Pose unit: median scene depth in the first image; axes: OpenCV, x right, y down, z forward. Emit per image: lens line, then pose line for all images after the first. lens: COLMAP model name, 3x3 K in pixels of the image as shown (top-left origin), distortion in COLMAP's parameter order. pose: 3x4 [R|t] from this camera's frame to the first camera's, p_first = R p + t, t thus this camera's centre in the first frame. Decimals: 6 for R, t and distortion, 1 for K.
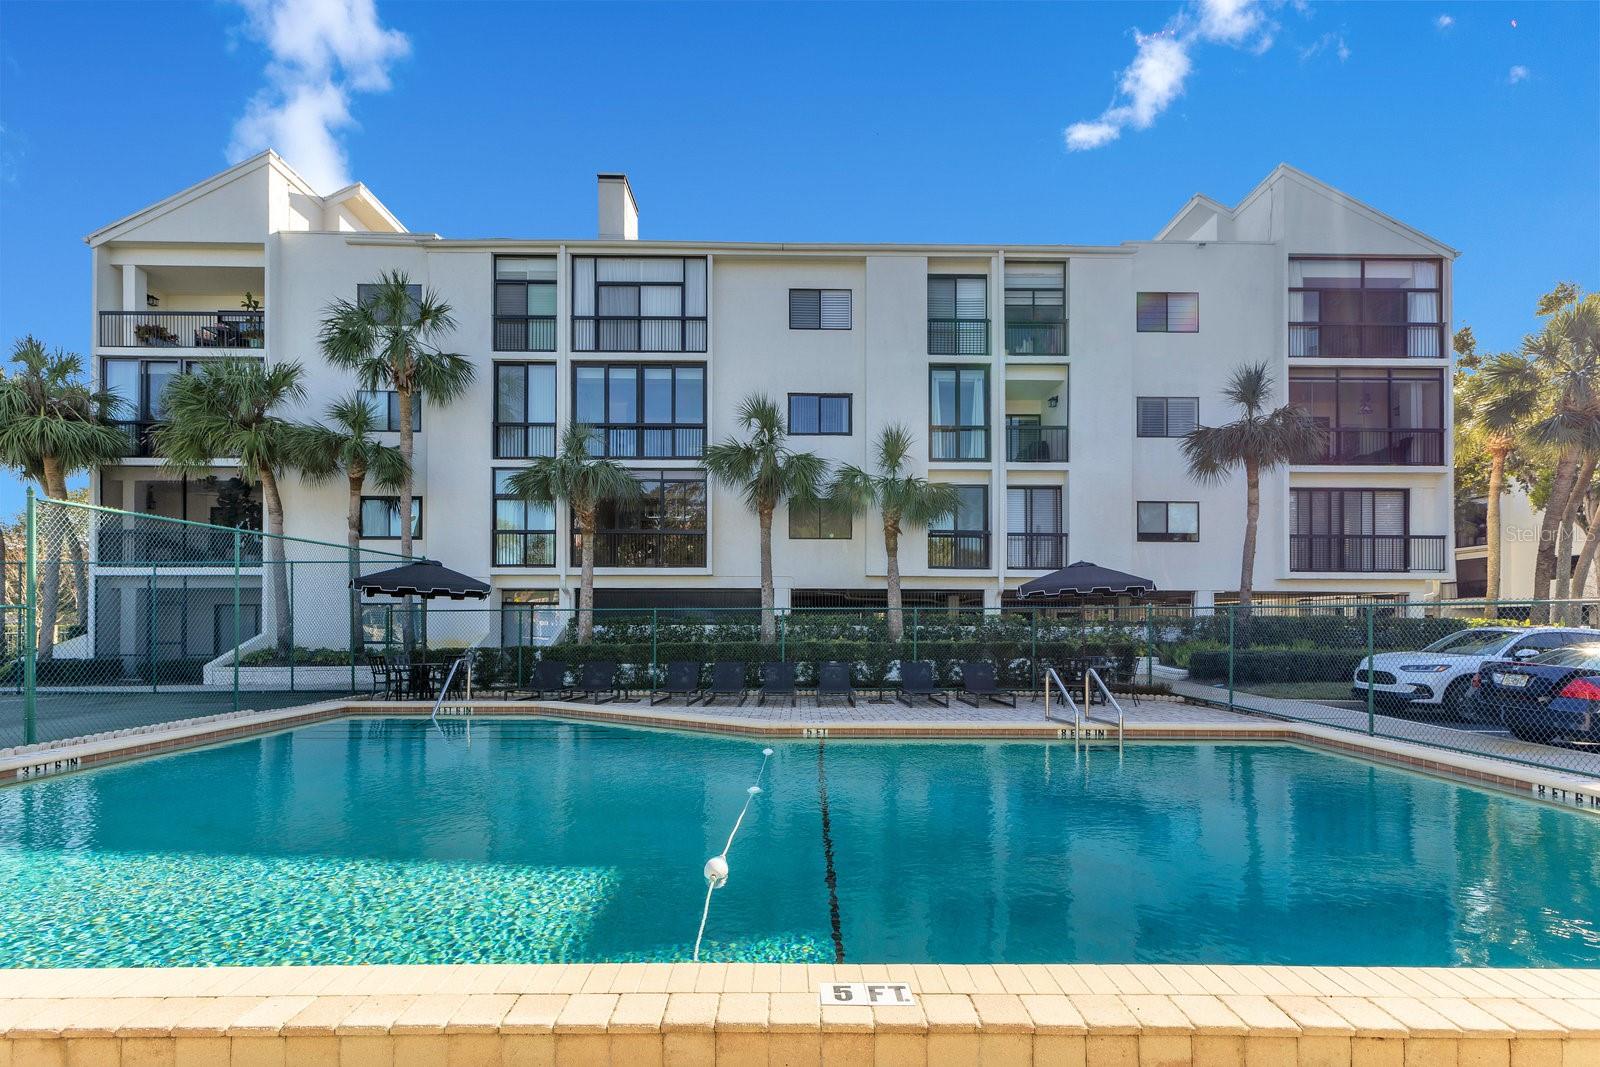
lens RADIAL K [[724.8, 0, 799.1], [0, 724.8, 629.2], [0, 0, 1]] dist [-0.004568, -0.000135]
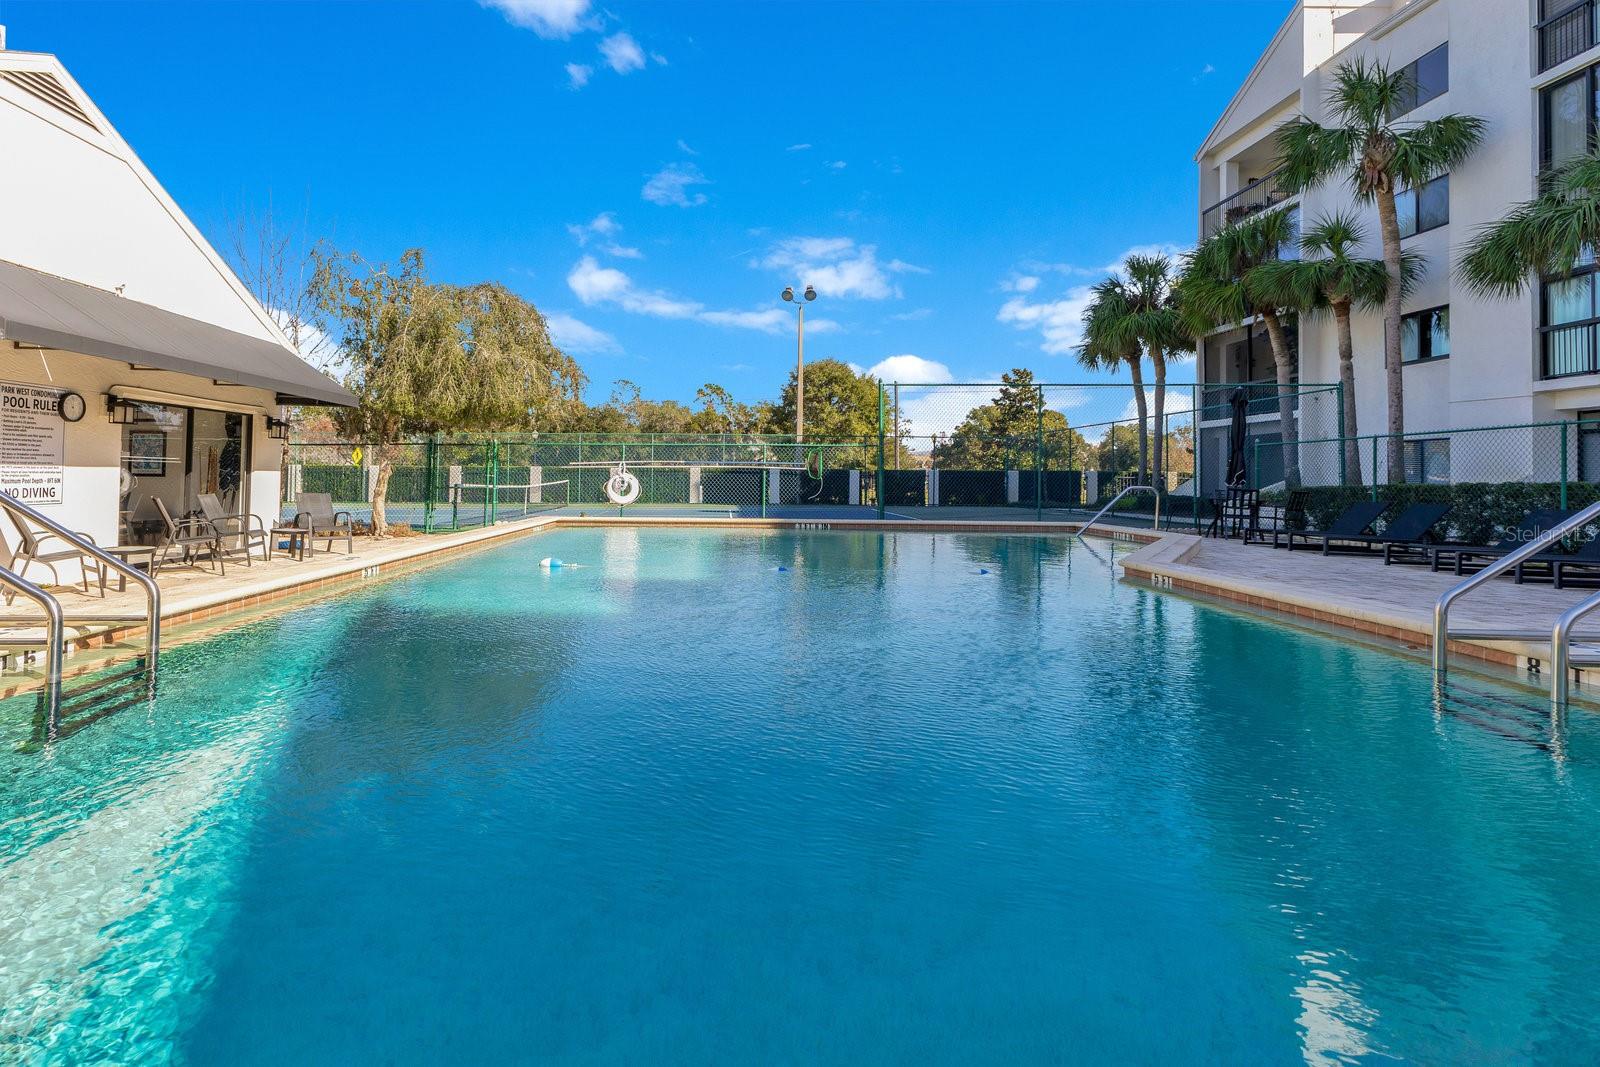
lens RADIAL K [[739.3, 0, 706.1], [0, 739.3, 472.6], [0, 0, 1]] dist [-0.000064, -0.000277]
pose [[-0.028136, -0.007540, -0.999576, 0.310357], [-0.008933, 0.999934, -0.007292, 0.015937], [0.999564, 0.008724, -0.028202, 0.210656]]
